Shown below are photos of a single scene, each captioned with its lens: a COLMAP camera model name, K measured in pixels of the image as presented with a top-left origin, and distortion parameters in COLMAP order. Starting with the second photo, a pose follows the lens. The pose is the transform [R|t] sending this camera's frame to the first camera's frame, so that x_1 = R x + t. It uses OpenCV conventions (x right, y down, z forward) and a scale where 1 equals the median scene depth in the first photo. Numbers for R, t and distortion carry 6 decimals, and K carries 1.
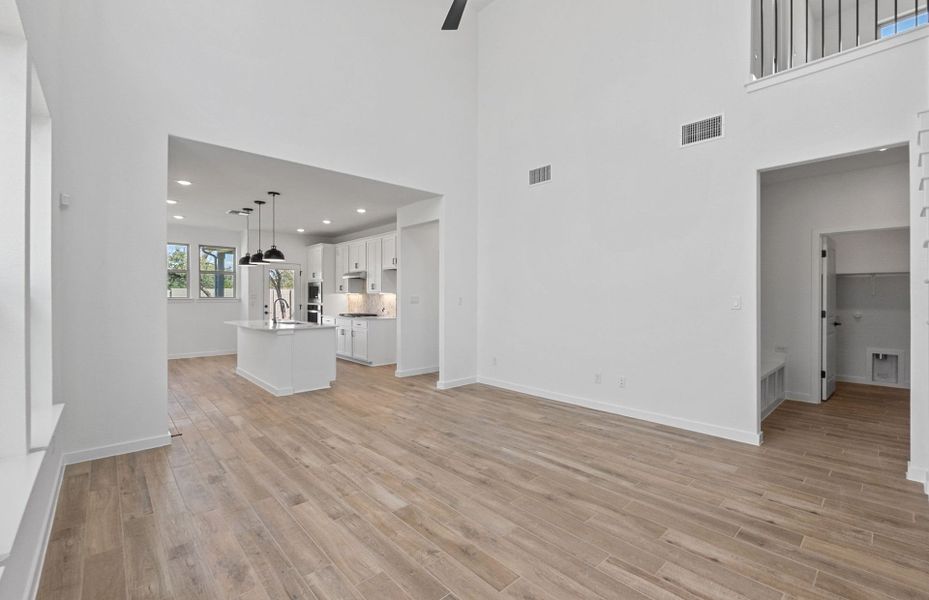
lens RADIAL K [[390.1, 0, 466.5], [0, 390.1, 294.0], [0, 0, 1]] dist [0.001532, 0.000256]
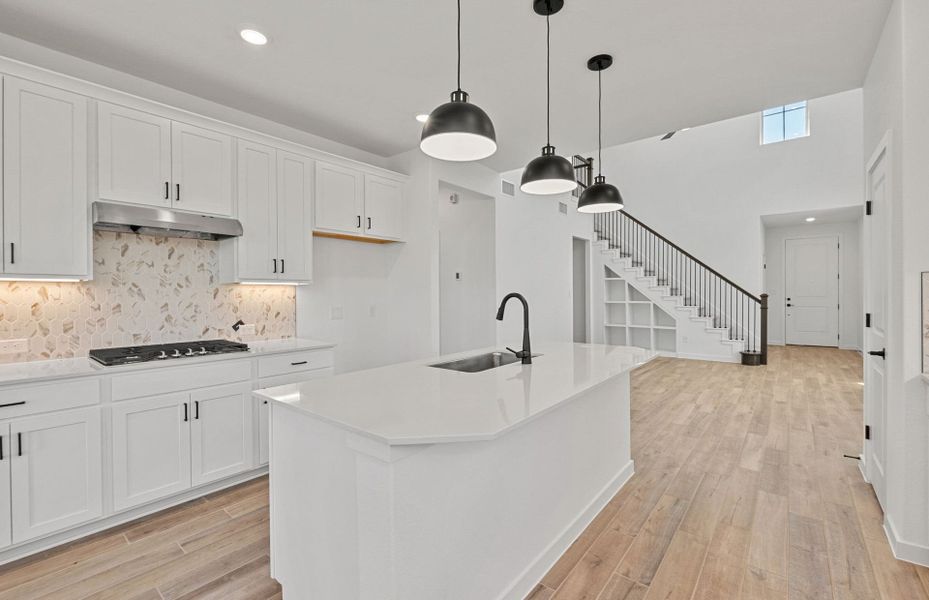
lens RADIAL K [[390.1, 0, 466.5], [0, 390.1, 294.0], [0, 0, 1]] dist [0.001532, 0.000256]
pose [[-0.122865, -0.007308, 0.992396, -1.286370], [-0.002951, 0.999971, 0.006999, 0.013755], [-0.992419, -0.002068, -0.122883, 1.680256]]
